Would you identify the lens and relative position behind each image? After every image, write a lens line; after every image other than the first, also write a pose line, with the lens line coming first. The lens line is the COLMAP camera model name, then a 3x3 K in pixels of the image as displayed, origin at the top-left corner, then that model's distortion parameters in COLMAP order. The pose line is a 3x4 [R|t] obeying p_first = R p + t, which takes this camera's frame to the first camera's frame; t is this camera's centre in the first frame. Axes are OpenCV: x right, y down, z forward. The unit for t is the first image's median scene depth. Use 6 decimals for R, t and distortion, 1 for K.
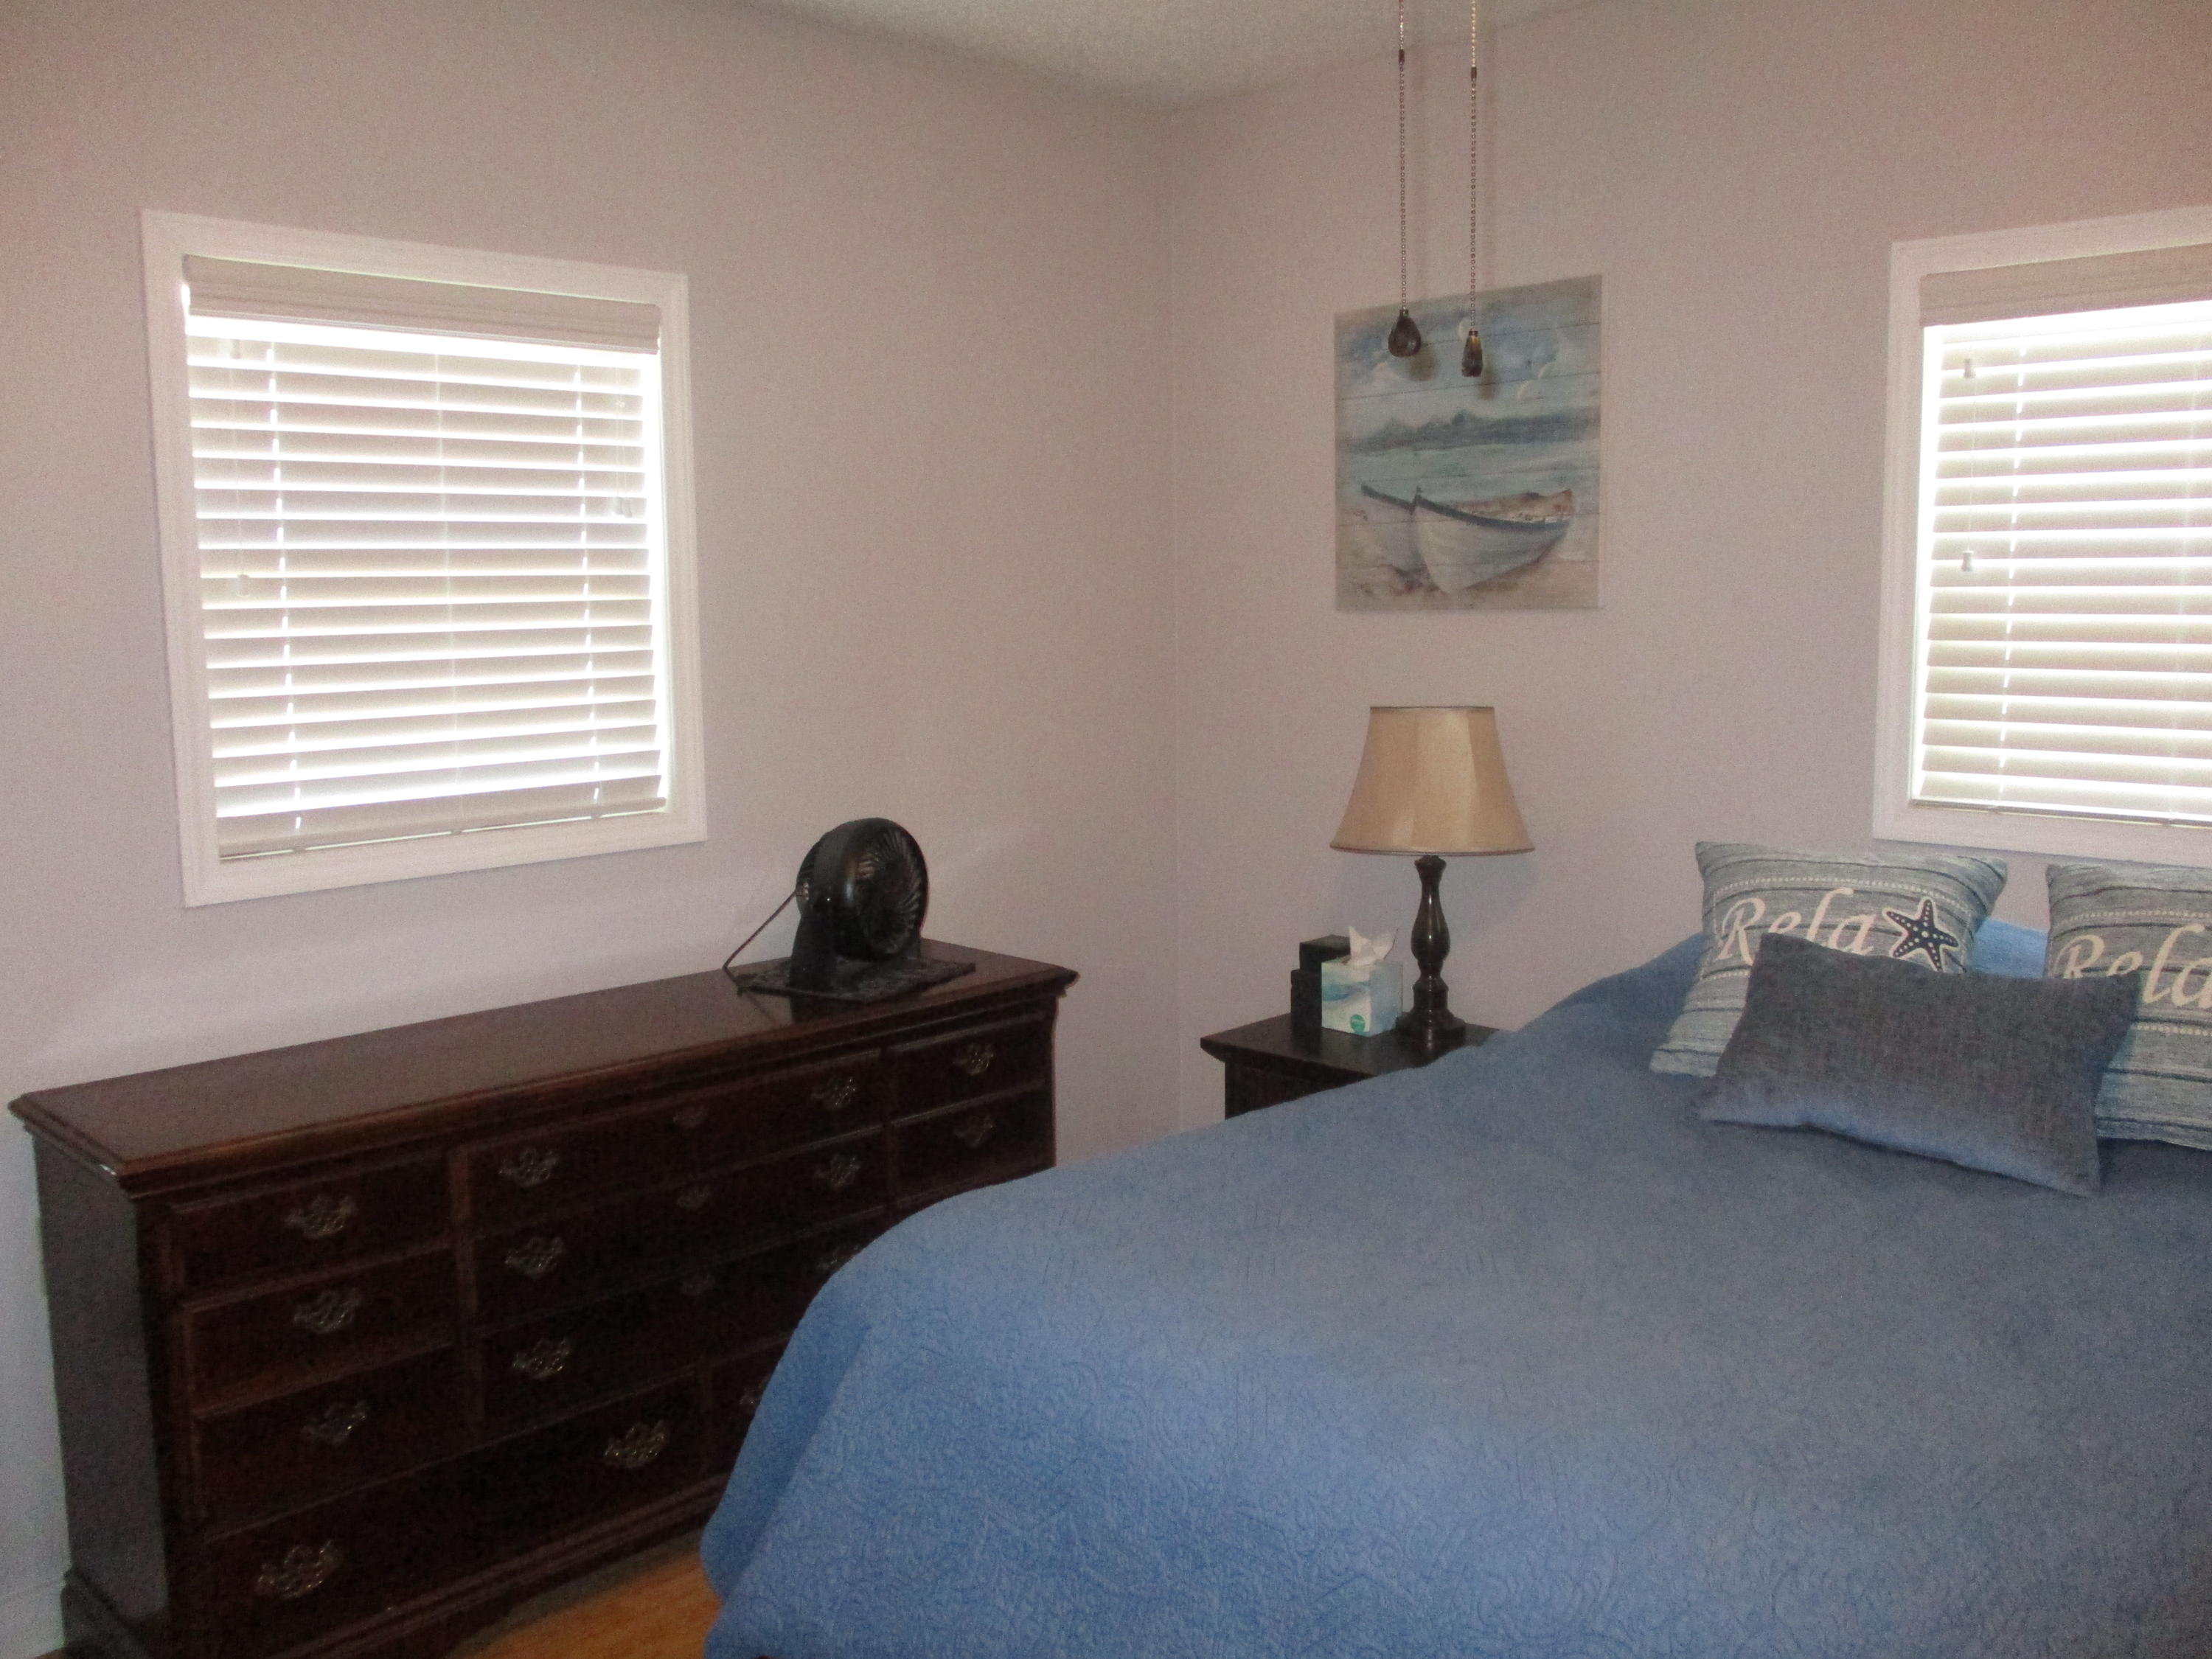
lens RADIAL K [[1813.8, 0, 1073.3], [0, 1813.8, 816.7], [0, 0, 1]] dist [-0.030115, 0.005023]
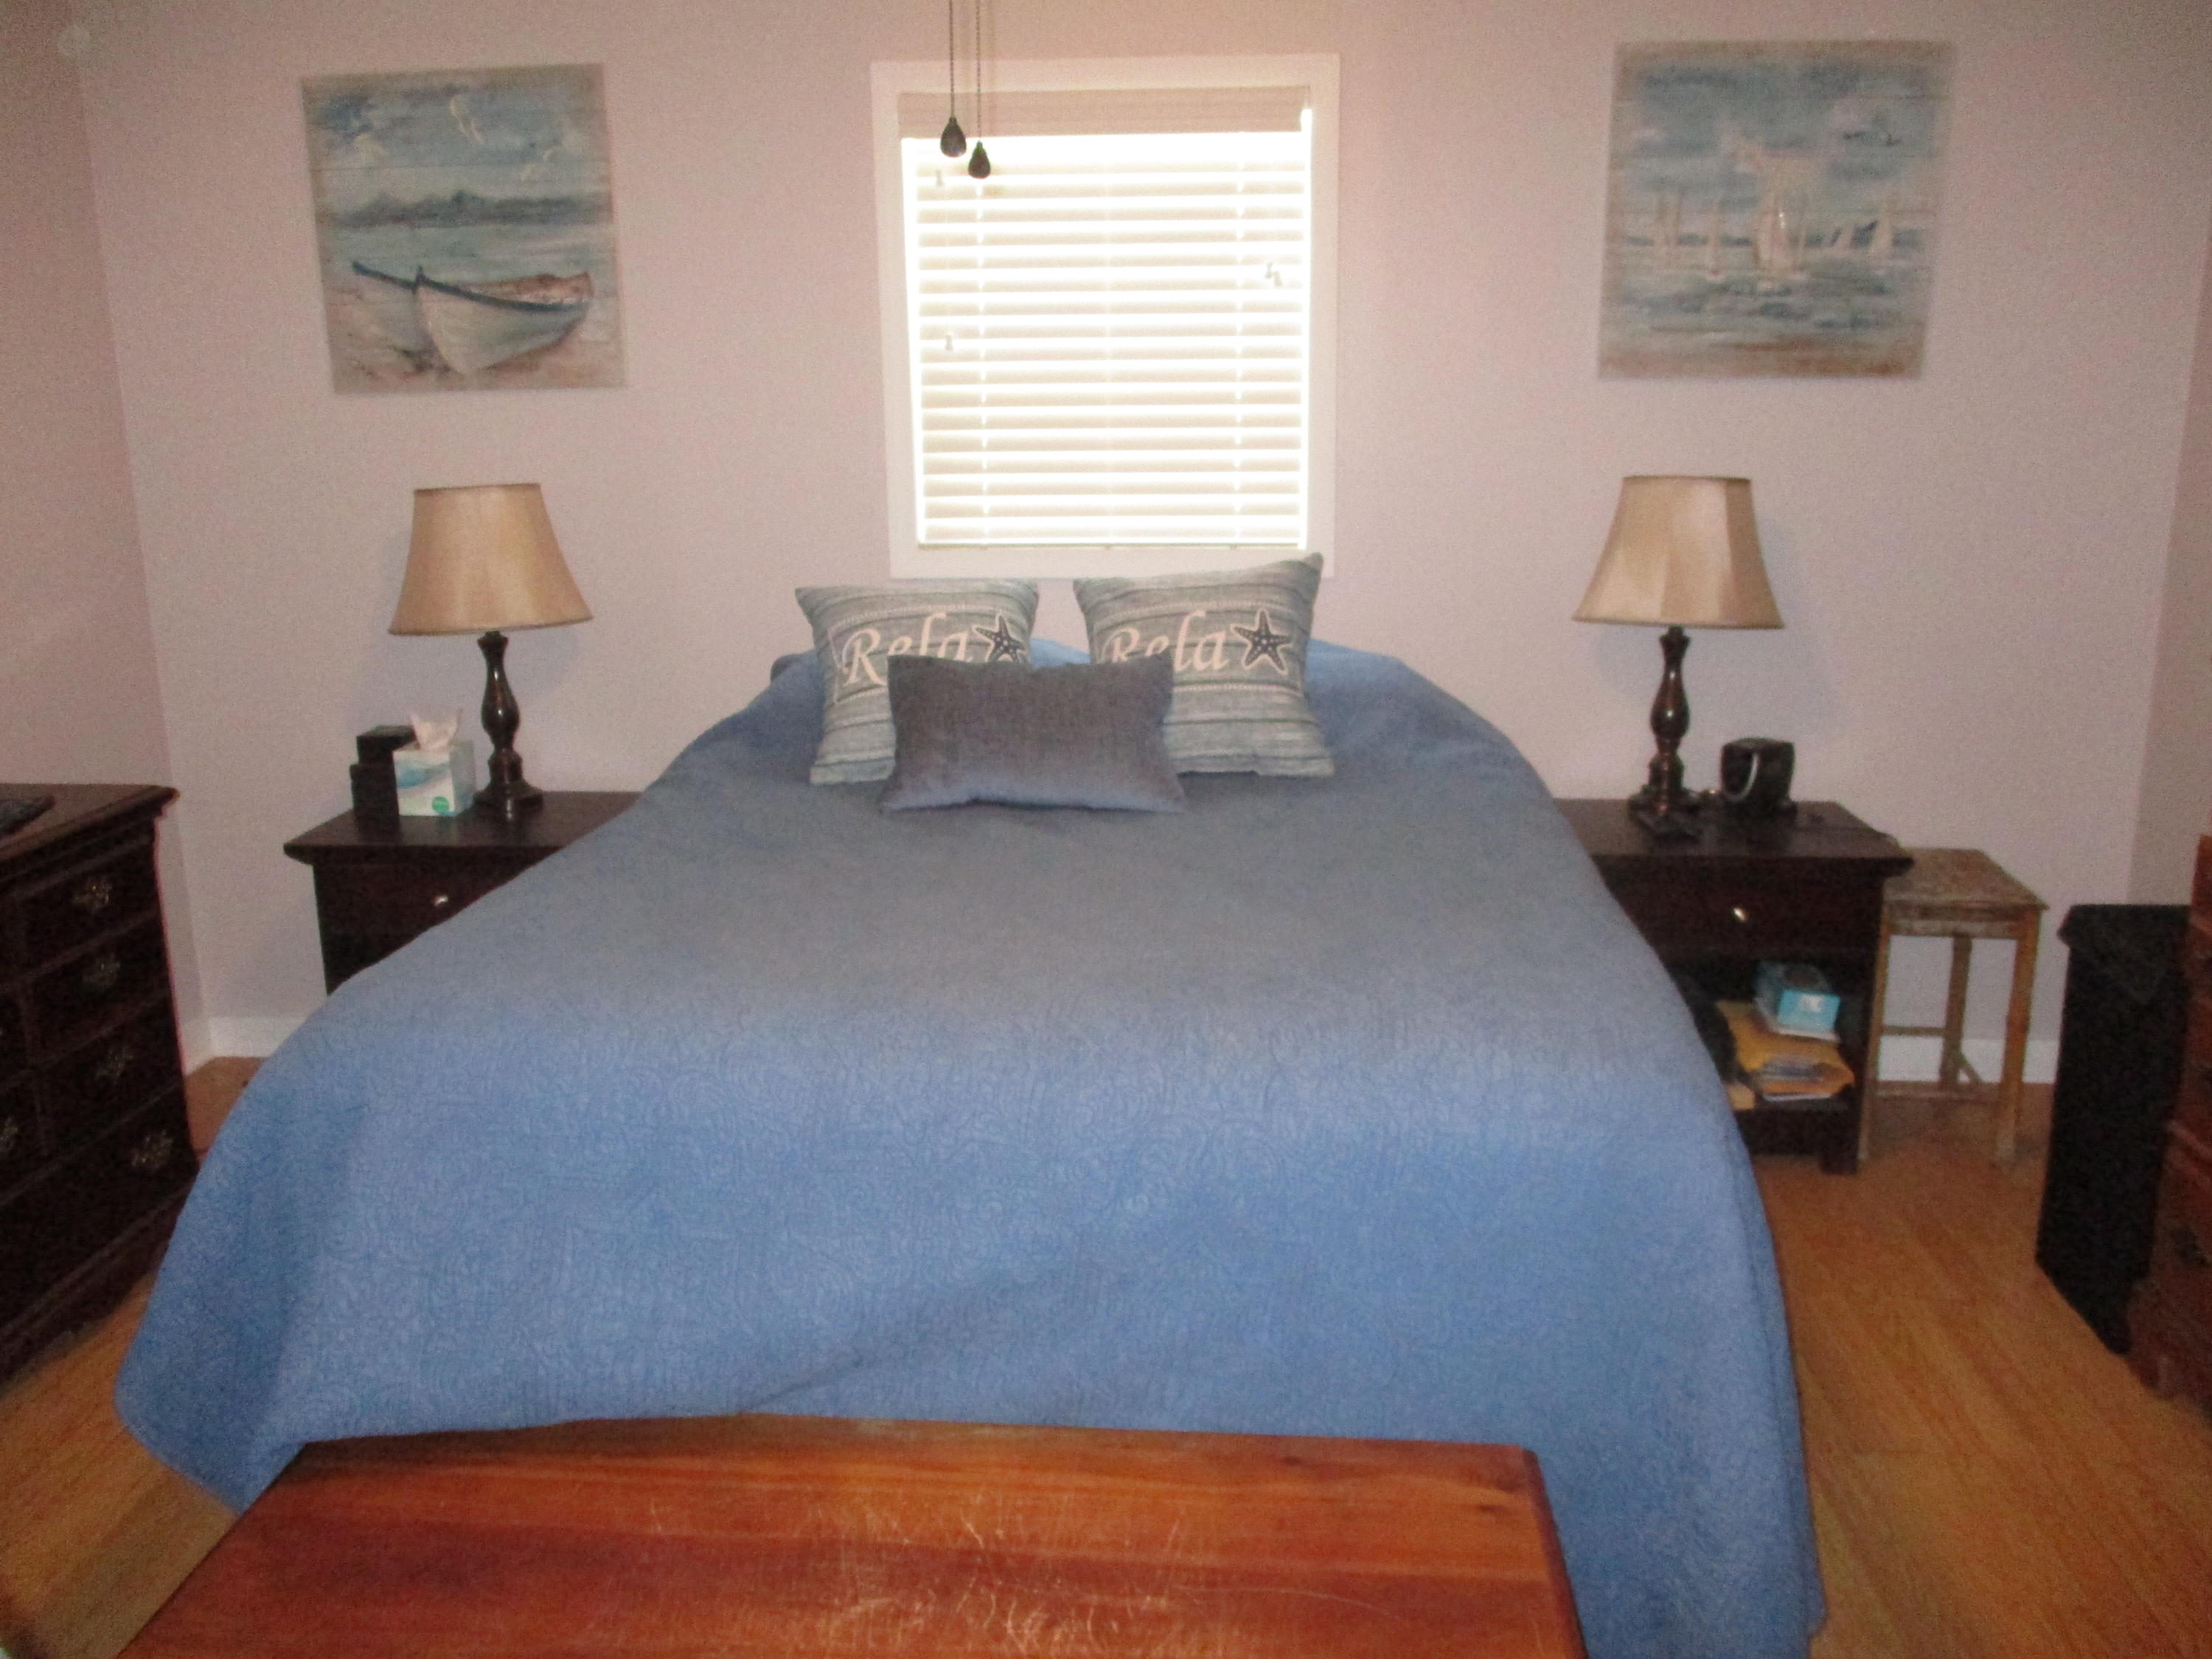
lens RADIAL K [[1813.8, 0, 1073.3], [0, 1813.8, 816.7], [0, 0, 1]] dist [-0.030115, 0.005023]
pose [[0.769622, -0.154179, 0.619606, -0.210604], [0.083927, 0.986416, 0.141206, 0.007389], [-0.632960, -0.056673, 0.772107, -0.009708]]
